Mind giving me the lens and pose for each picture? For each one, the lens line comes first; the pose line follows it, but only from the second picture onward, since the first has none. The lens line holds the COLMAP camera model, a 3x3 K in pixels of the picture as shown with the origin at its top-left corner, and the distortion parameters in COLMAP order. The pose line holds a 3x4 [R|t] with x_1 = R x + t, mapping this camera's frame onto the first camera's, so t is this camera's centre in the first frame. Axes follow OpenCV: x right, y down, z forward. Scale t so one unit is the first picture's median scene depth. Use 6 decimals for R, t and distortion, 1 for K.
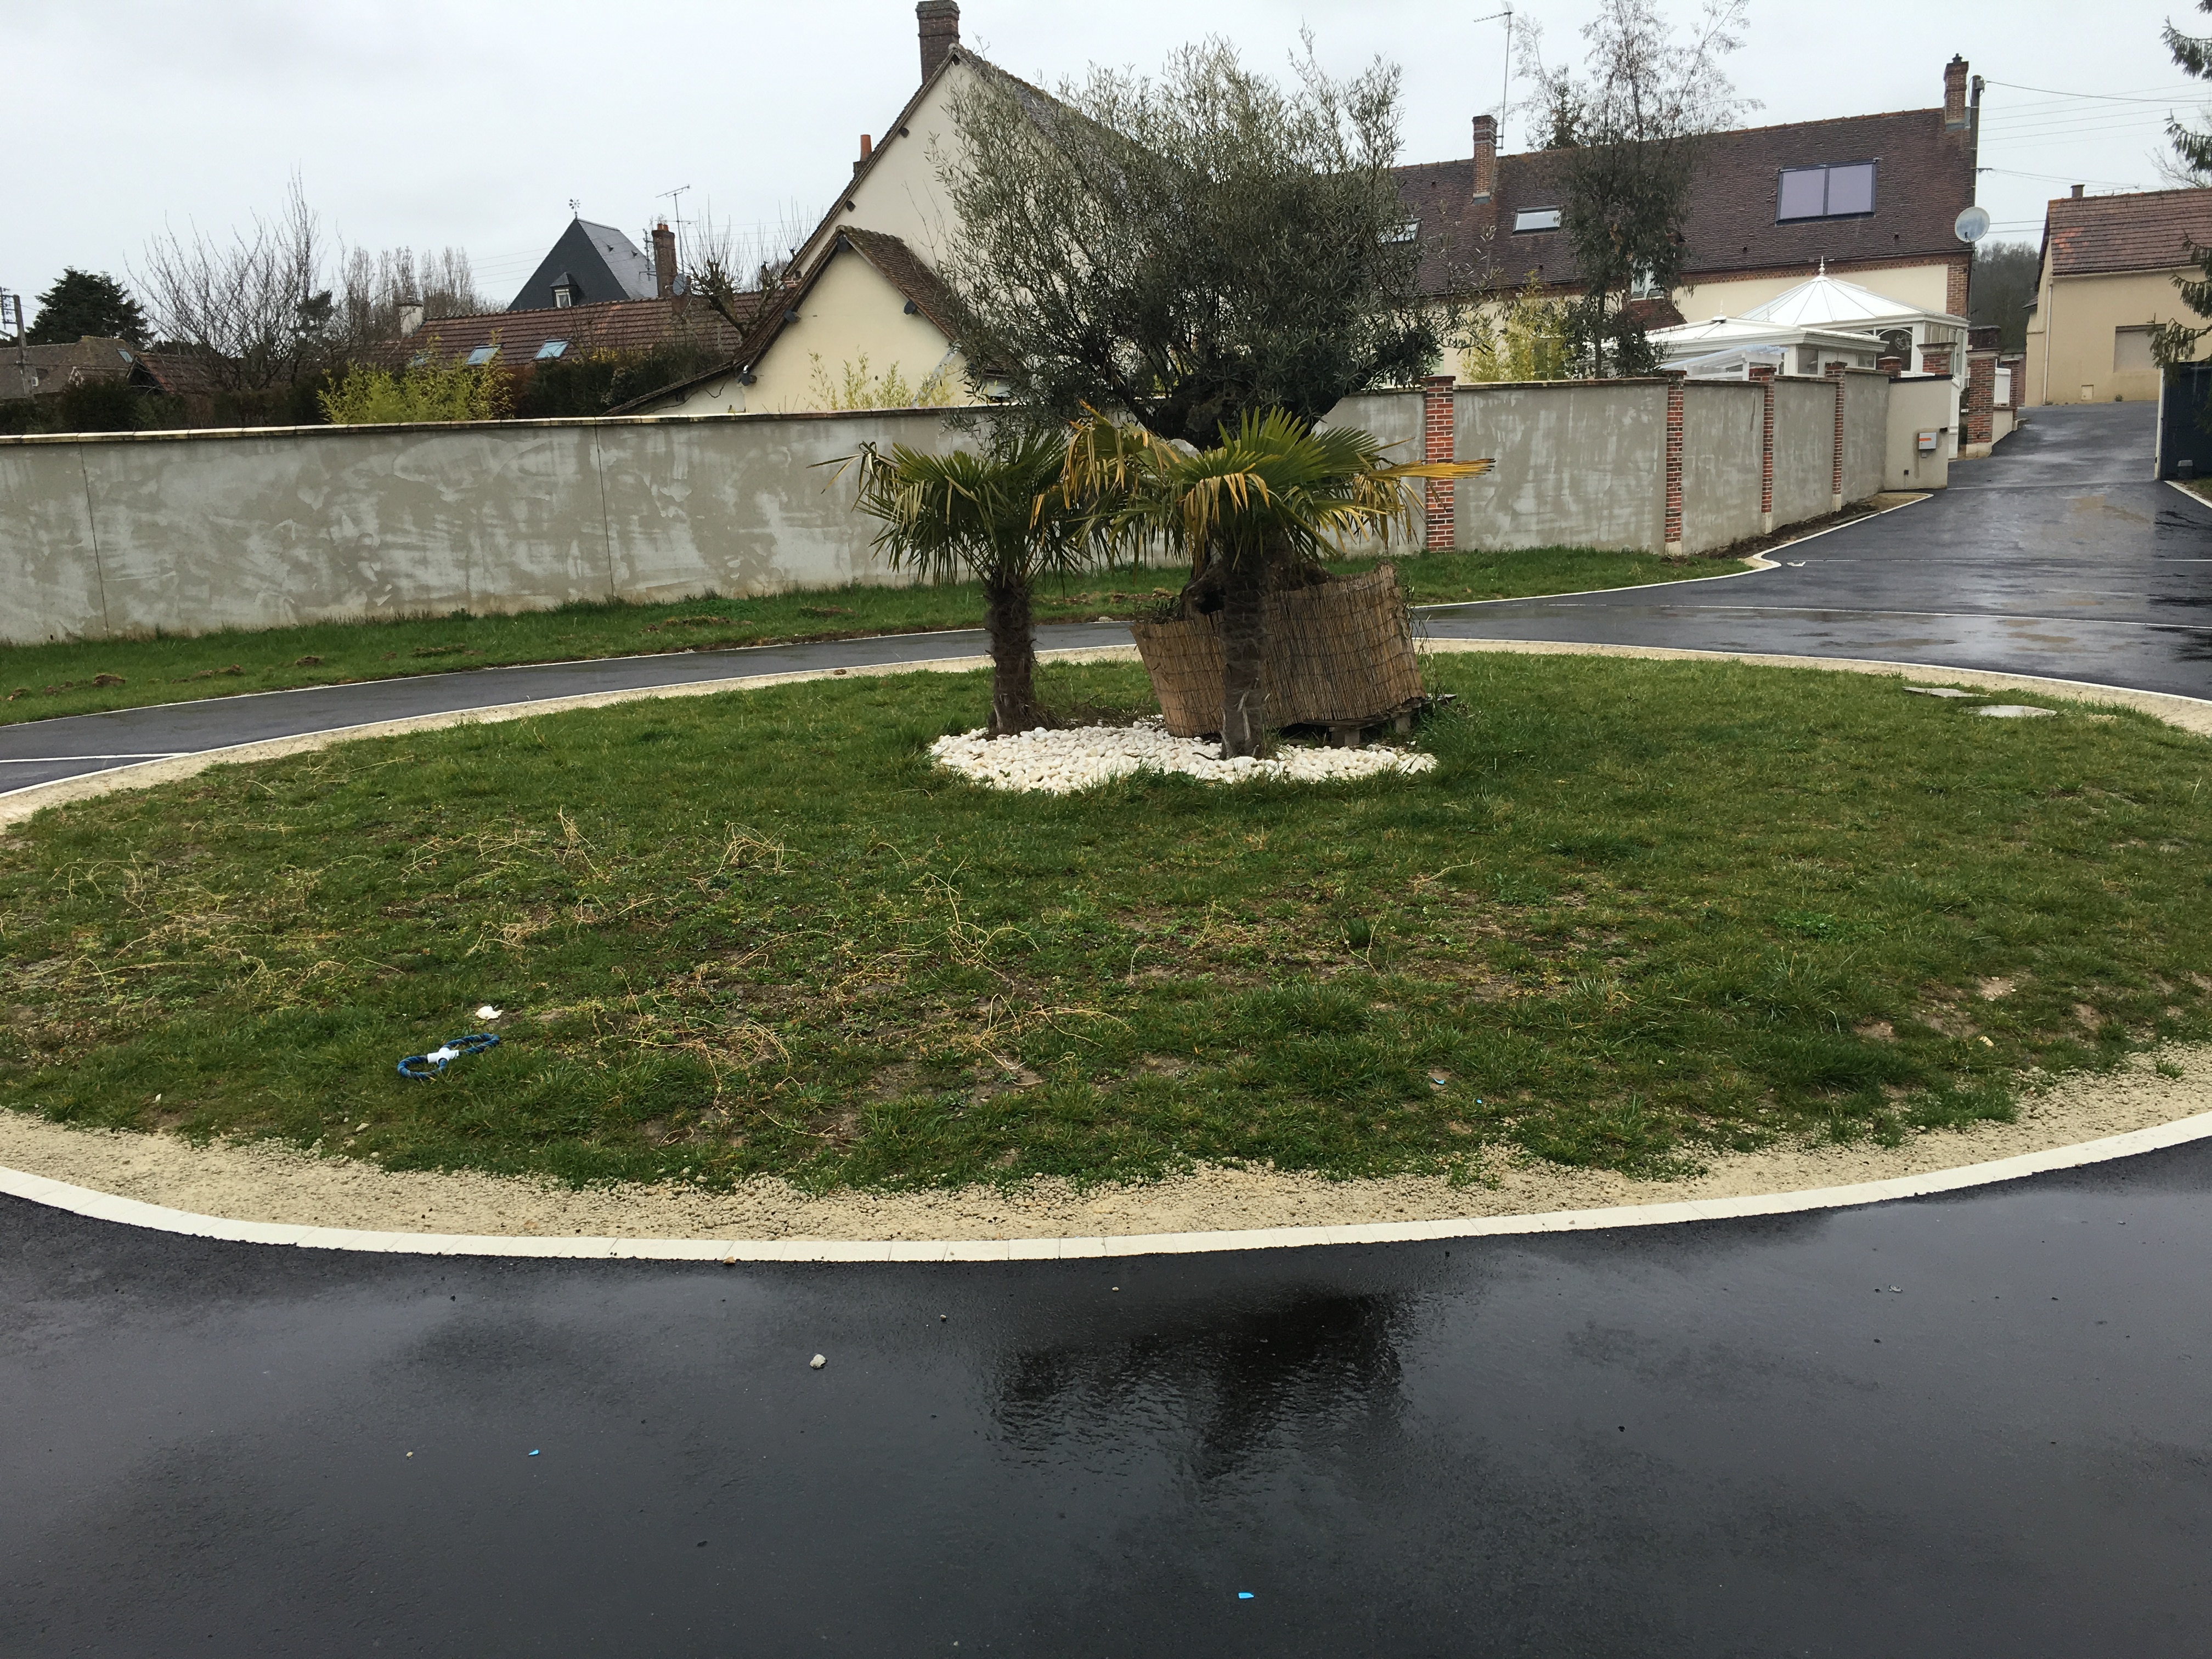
lens RADIAL K [[1846.3, 0, 1112.0], [0, 1846.3, 837.0], [0, 0, 1]] dist [0.008677, -0.006797]
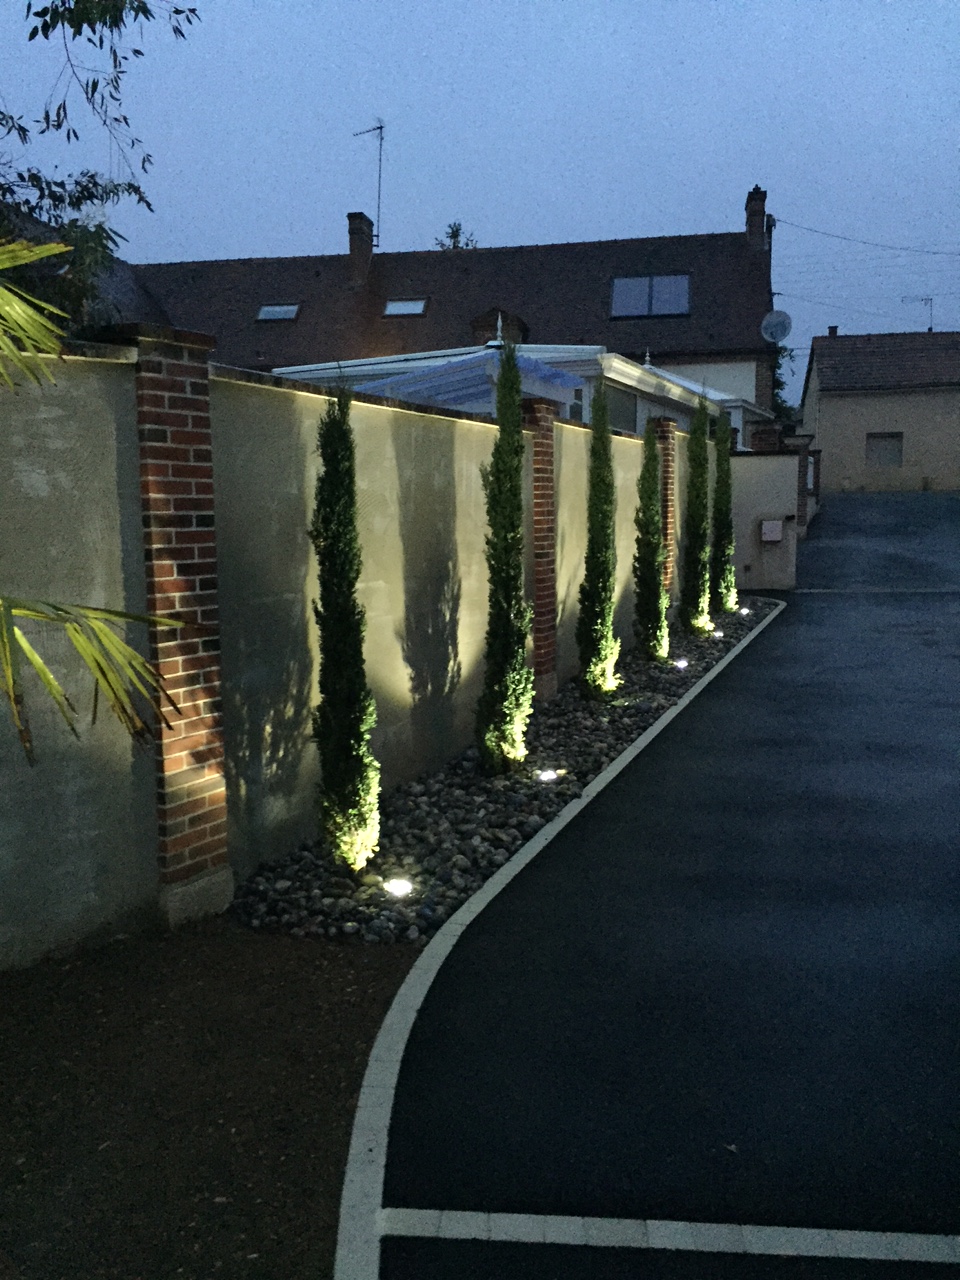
lens RADIAL K [[1081.5, 0, 478.6], [0, 1081.5, 638.1], [0, 0, 1]] dist [-0.004920, 0.000312]
pose [[0.980002, 0.011490, 0.198653, 0.150547], [0.004080, 0.996961, -0.077793, -0.087653], [-0.198944, 0.077048, 0.976978, 0.382148]]
